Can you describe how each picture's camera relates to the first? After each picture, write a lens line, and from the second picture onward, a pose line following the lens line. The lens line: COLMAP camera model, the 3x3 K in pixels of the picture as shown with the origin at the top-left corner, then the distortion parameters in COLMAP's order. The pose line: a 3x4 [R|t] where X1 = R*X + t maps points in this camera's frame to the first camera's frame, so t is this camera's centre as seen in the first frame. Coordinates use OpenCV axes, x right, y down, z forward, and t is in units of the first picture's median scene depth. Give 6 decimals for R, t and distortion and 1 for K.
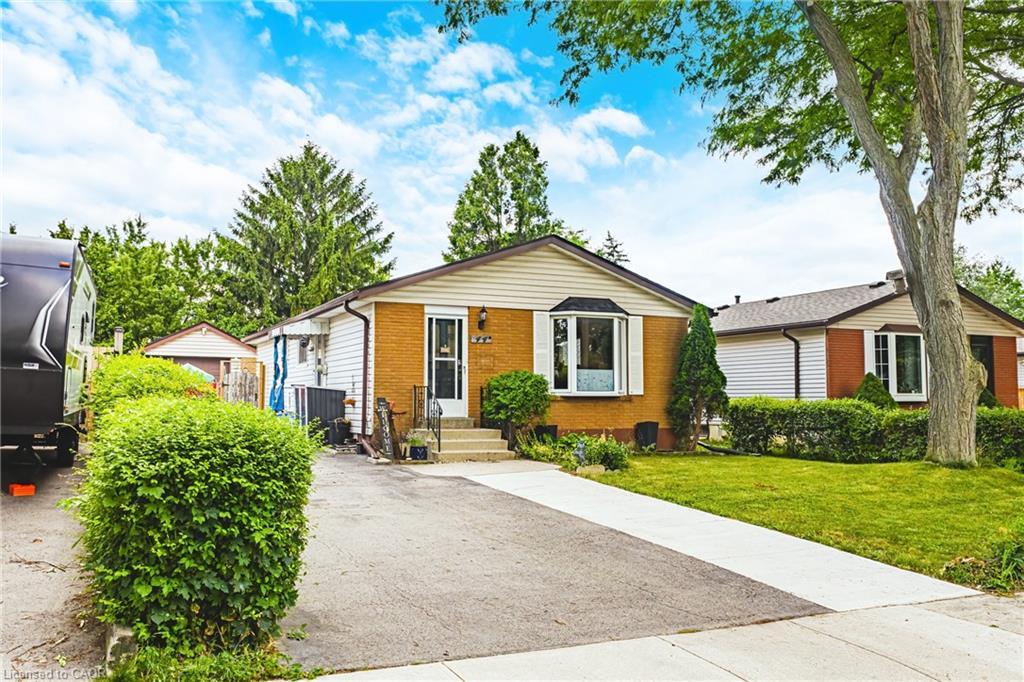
lens RADIAL K [[971.5, 0, 512.3], [0, 971.5, 340.0], [0, 0, 1]] dist [0.016718, 0.000000]
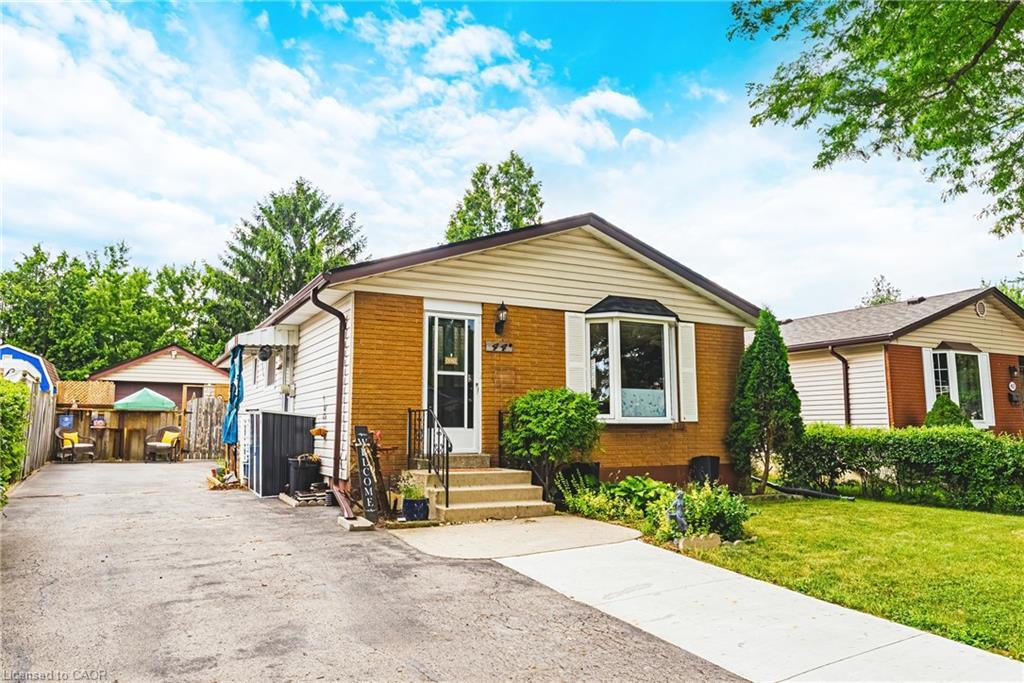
lens RADIAL K [[741.9, 0, 511.0], [0, 741.9, 341.9], [0, 0, 1]] dist [0.005536, 0.008807]
pose [[0.998720, 0.002992, 0.050495, -0.047267], [-0.000270, 0.998550, -0.053827, 0.023764], [-0.050583, 0.053745, 0.997273, 0.396562]]
